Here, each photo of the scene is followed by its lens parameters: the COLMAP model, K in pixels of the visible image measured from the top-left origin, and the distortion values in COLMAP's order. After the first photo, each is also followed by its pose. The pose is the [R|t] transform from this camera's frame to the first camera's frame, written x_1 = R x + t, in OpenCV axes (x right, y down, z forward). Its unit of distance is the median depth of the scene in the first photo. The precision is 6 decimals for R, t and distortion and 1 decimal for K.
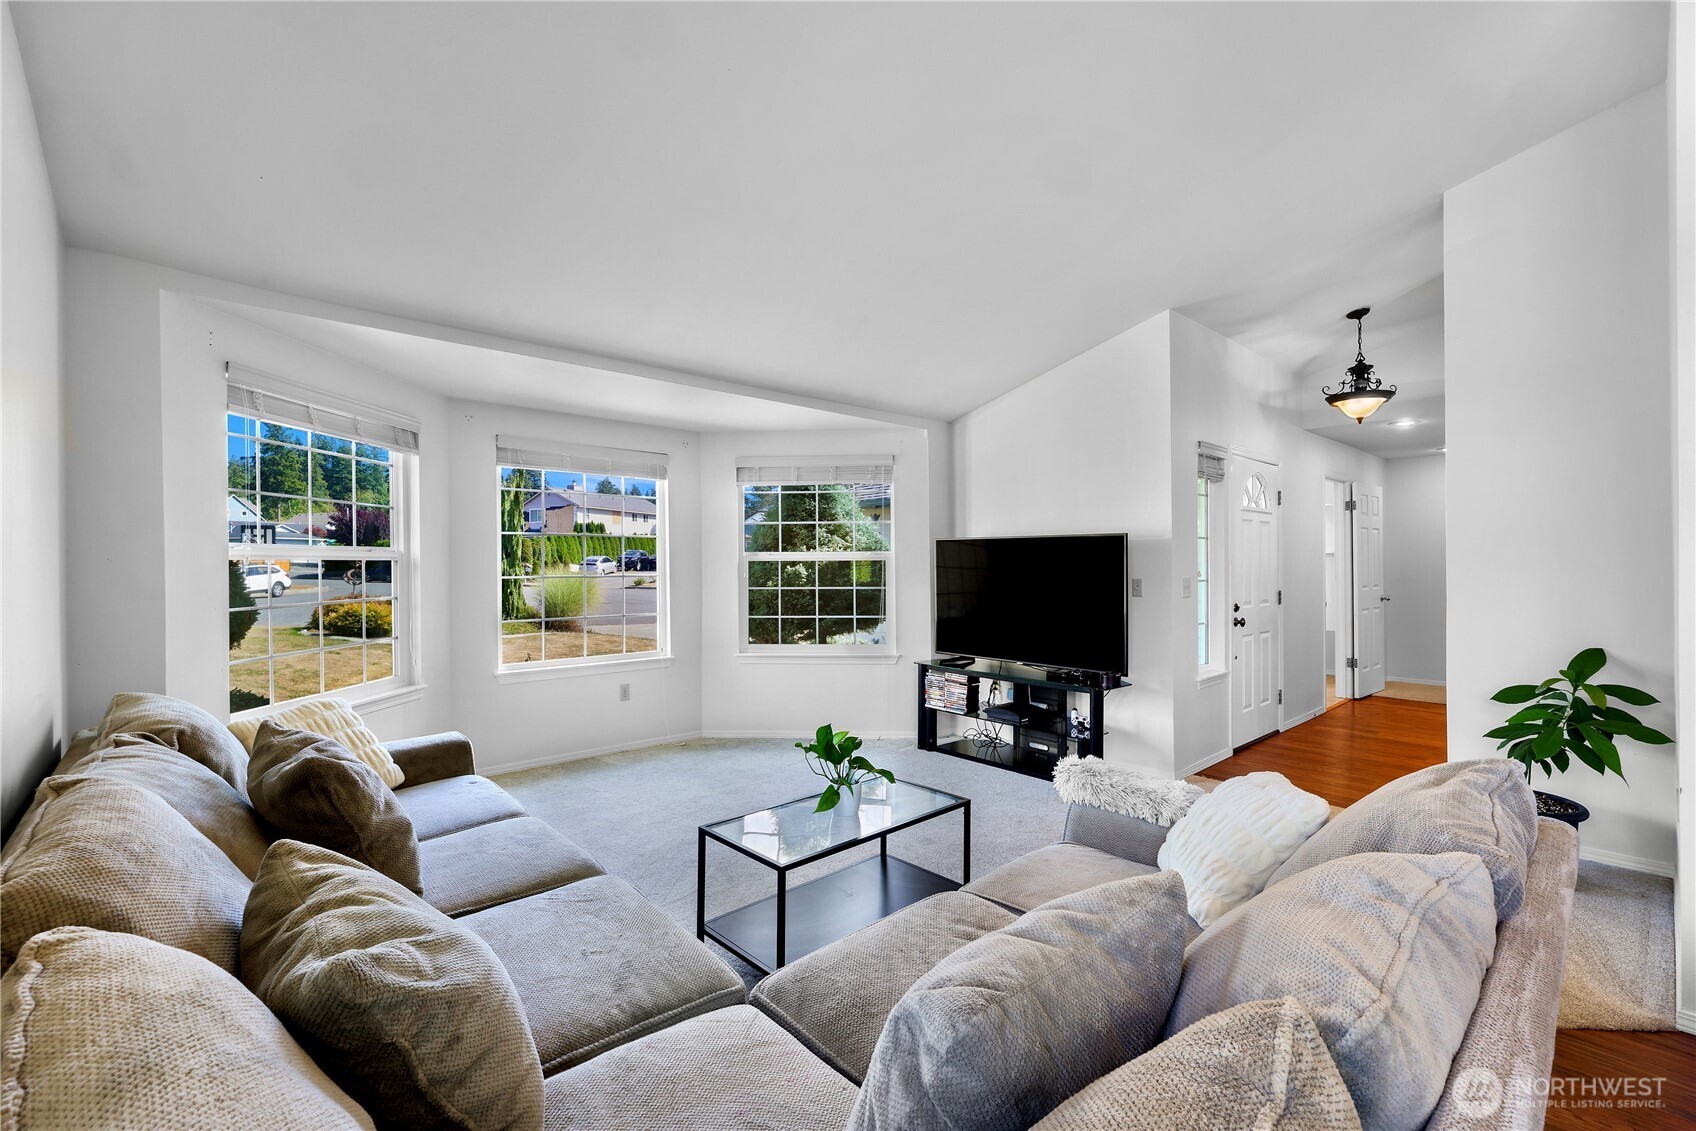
lens RADIAL K [[713.4, 0, 830.6], [0, 713.4, 570.1], [0, 0, 1]] dist [0.014162, -0.000156]
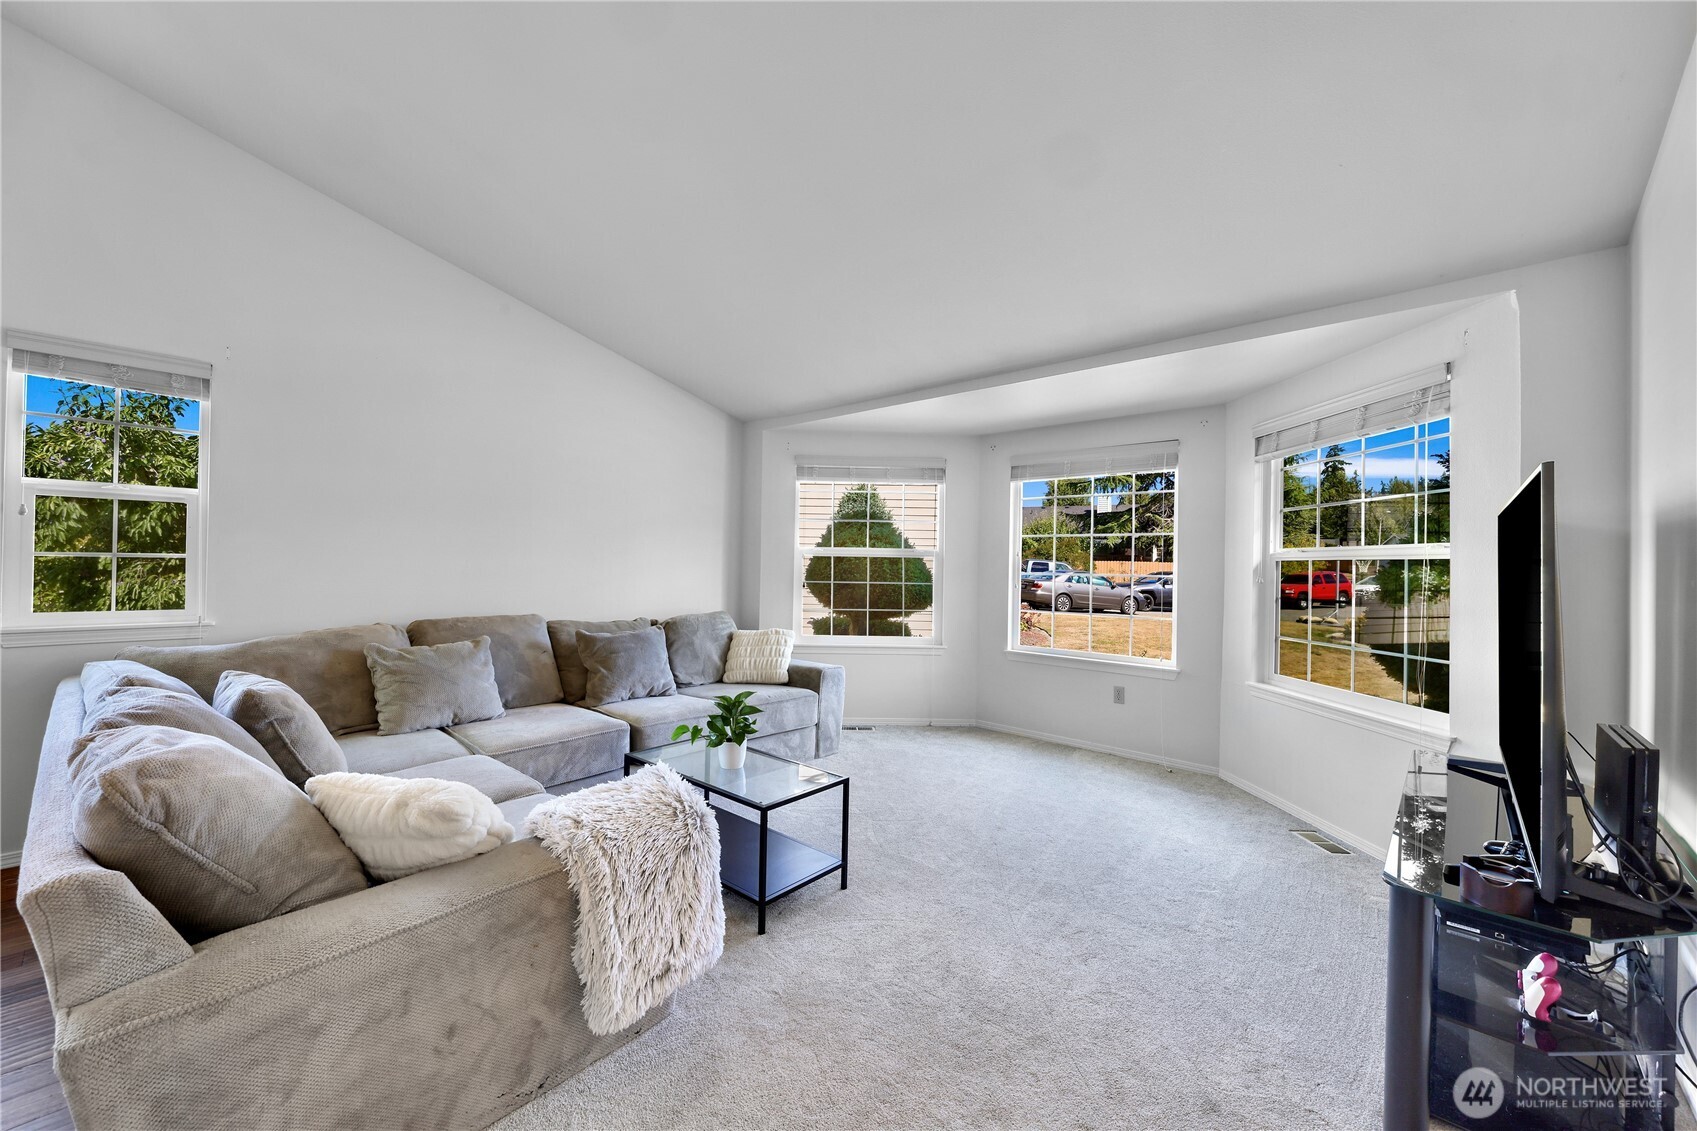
lens RADIAL K [[655.8, 0, 849.0], [0, 655.8, 566.4], [0, 0, 1]] dist [0.002908, -0.000316]
pose [[0.120835, 0.011929, -0.992601, 0.659849], [-0.020252, 0.999749, 0.009549, -0.004921], [0.992466, 0.018949, 0.121047, 0.626144]]
